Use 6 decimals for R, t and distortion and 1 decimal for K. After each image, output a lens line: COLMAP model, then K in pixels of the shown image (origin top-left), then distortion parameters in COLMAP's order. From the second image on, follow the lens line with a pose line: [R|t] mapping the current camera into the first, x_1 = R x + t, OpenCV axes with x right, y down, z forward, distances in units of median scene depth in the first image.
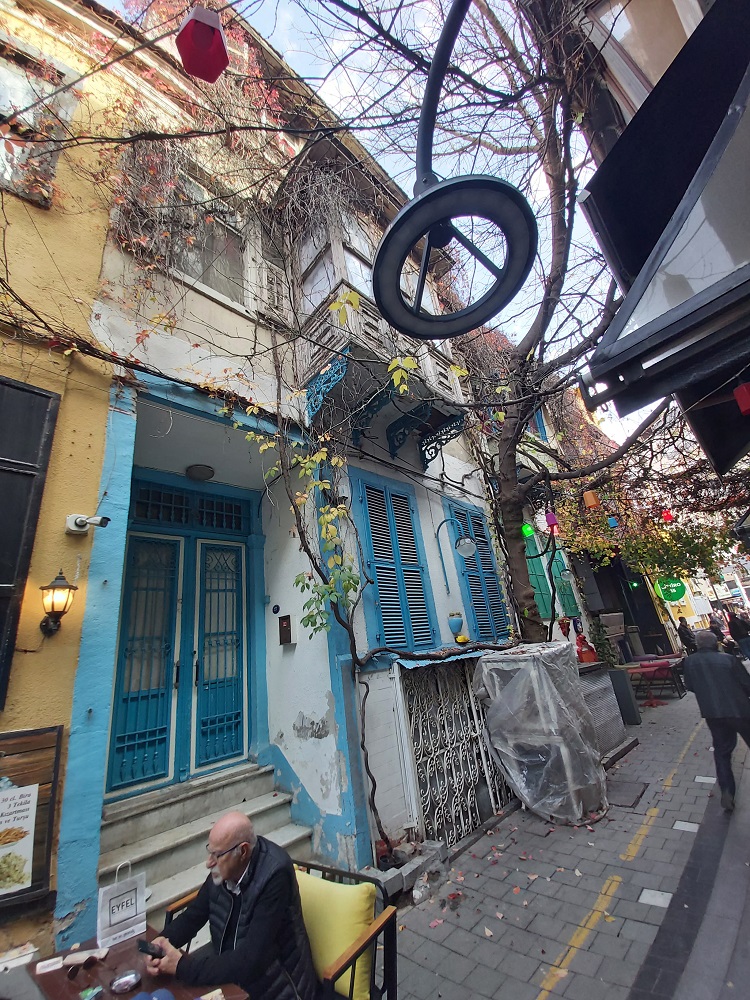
lens RADIAL K [[386.9, 0, 373.8], [0, 386.9, 510.3], [0, 0, 1]] dist [0.000070, -0.006540]
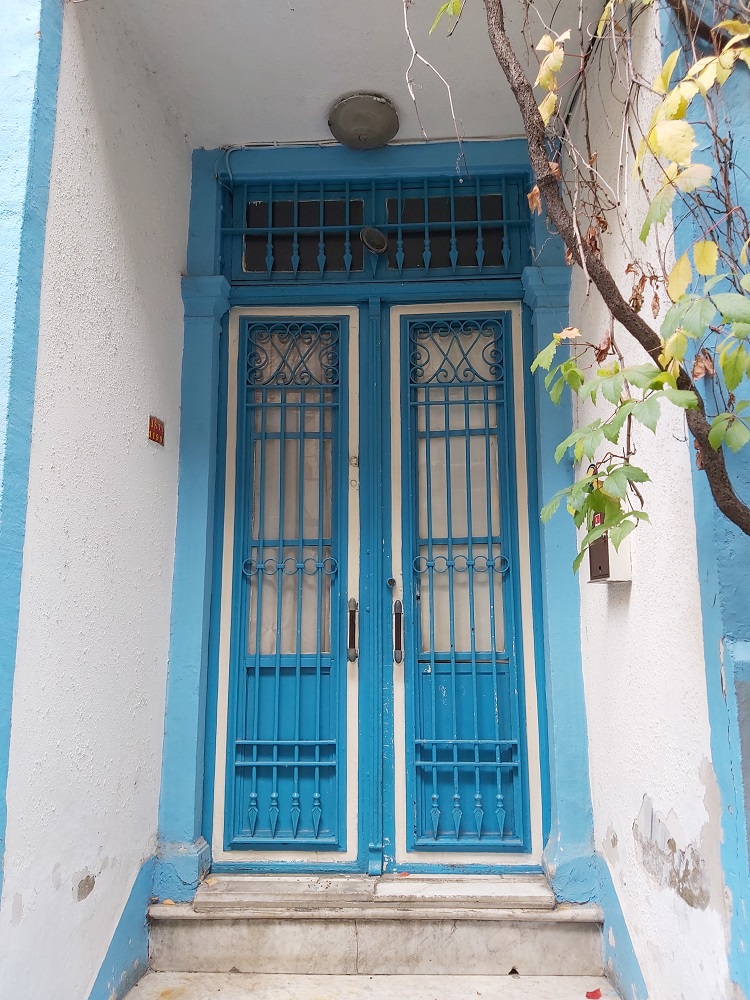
lens RADIAL K [[761.5, 0, 375.0], [0, 761.5, 500.0], [0, 0, 1]] dist [0.074129, -0.118859]
pose [[0.689170, 0.000062, -0.724600, 0.106307], [0.174309, 0.970620, 0.165869, 0.154101], [0.703321, -0.240616, 0.668912, 0.493892]]
